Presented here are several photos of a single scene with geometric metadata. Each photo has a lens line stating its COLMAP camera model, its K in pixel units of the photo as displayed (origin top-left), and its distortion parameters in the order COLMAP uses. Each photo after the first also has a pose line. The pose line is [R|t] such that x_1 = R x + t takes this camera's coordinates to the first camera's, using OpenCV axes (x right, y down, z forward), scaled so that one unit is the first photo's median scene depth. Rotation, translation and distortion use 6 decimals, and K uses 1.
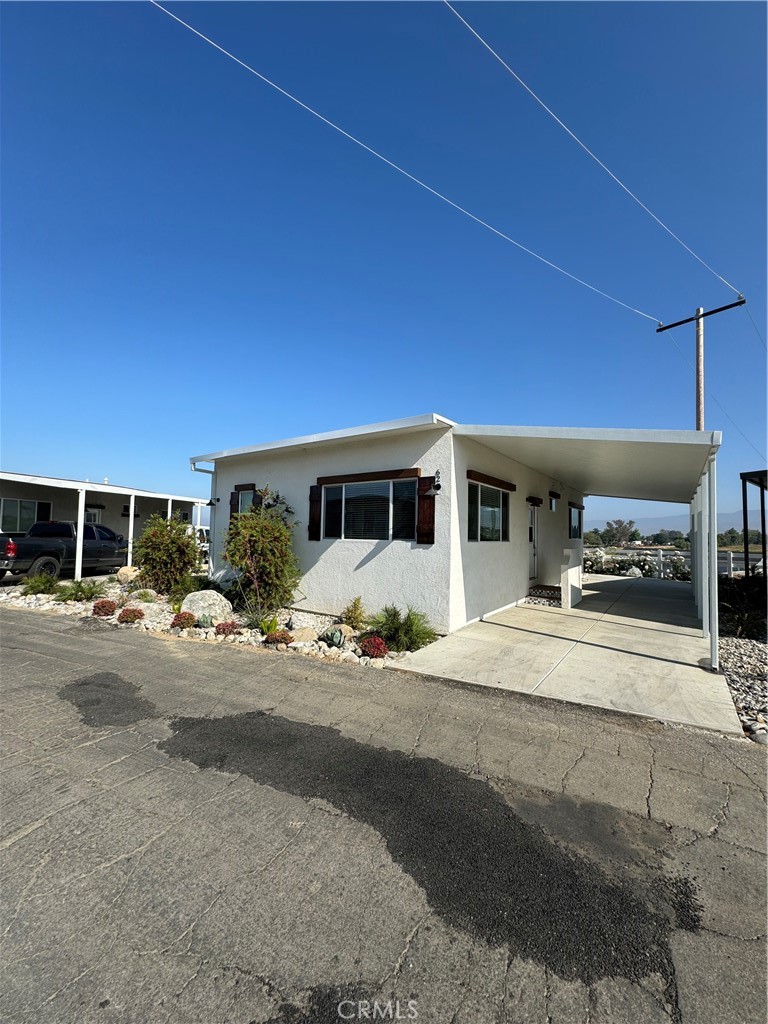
lens RADIAL K [[407.3, 0, 384.0], [0, 407.3, 512.0], [0, 0, 1]] dist [0.000563, 0.000127]
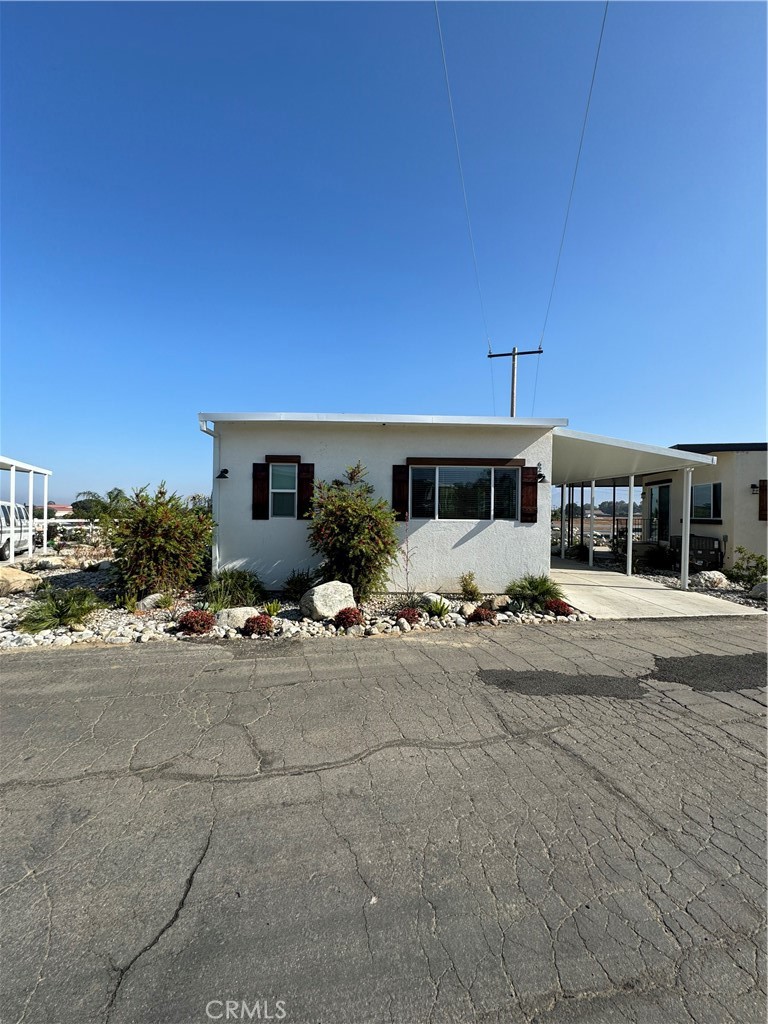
lens RADIAL K [[407.3, 0, 384.0], [0, 407.3, 512.0], [0, 0, 1]] dist [0.000563, 0.000127]
pose [[0.800032, -0.006549, 0.599922, -0.899940], [-0.032506, 0.997999, 0.054243, -0.004508], [-0.599076, -0.062897, 0.798218, 0.267983]]
